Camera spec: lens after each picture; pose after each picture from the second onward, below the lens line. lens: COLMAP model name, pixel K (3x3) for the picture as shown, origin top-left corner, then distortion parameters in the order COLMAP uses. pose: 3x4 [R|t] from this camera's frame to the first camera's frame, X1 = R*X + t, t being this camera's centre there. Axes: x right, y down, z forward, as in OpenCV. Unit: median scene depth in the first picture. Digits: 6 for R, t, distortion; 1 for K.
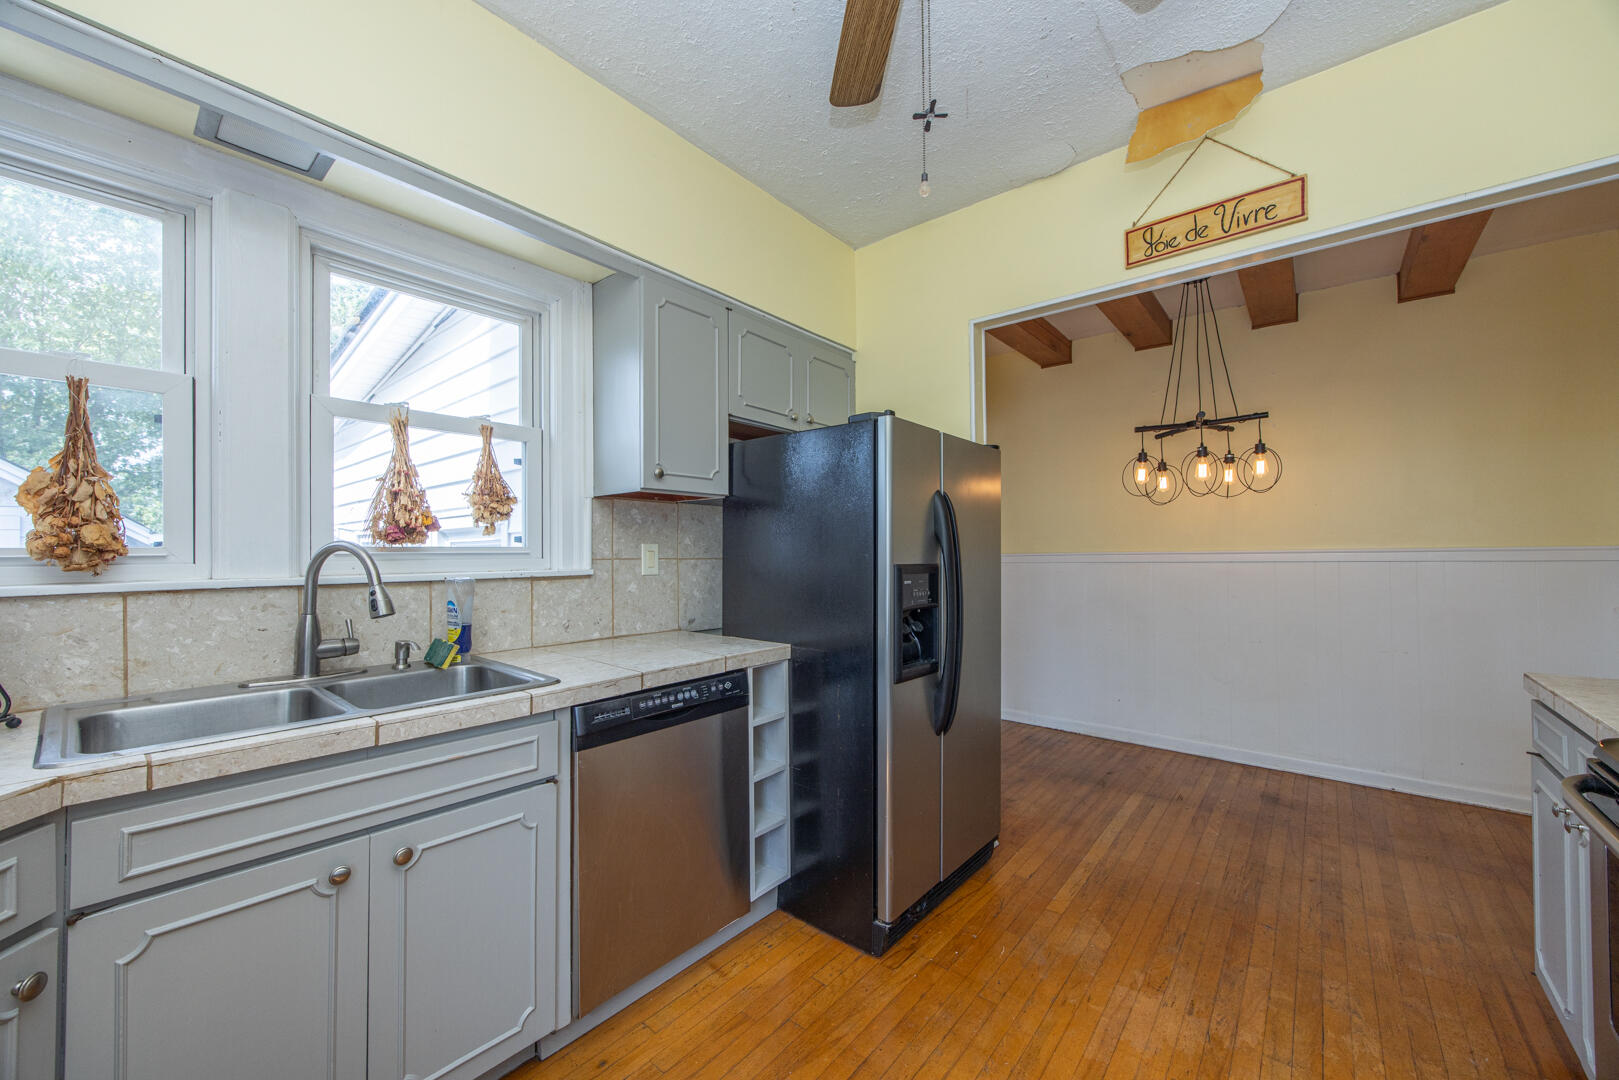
lens RADIAL K [[624.5, 0, 809.5], [0, 624.5, 540.0], [0, 0, 1]] dist [0.001078, 0.000139]
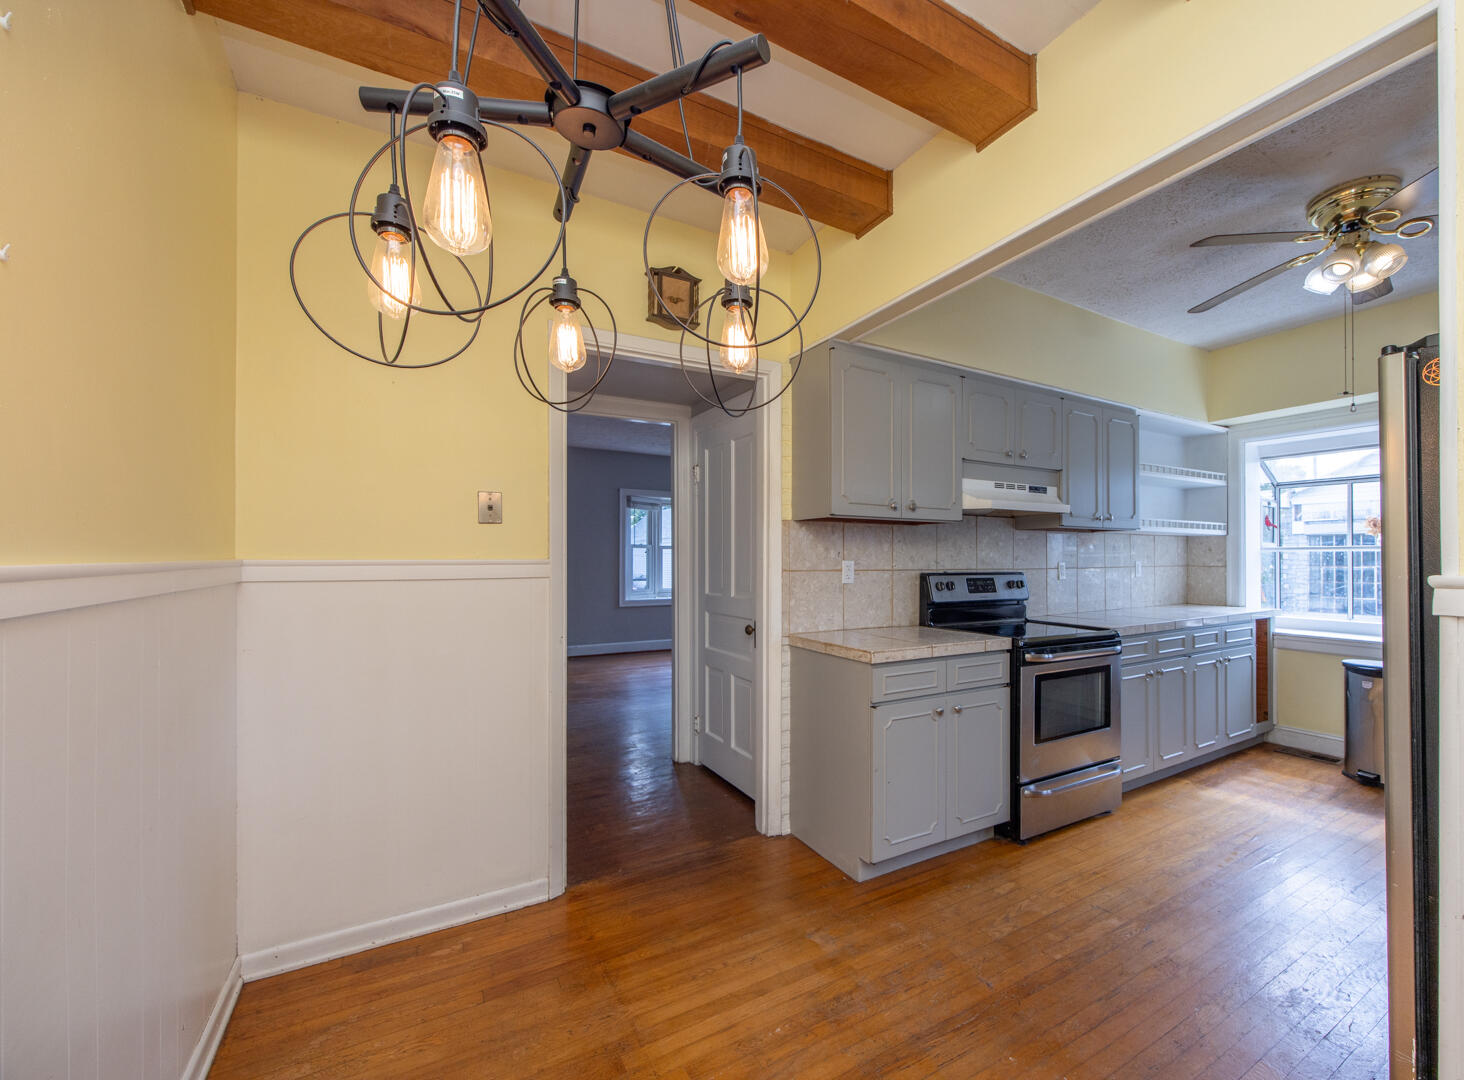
lens RADIAL K [[635.2, 0, 790.0], [0, 635.2, 551.2], [0, 0, 1]] dist [0.000473, -0.000043]
pose [[-0.944928, 0.007605, 0.327189, 0.819454], [-0.003375, 0.999450, -0.032978, 0.037984], [-0.327260, -0.032266, -0.944383, 2.304226]]
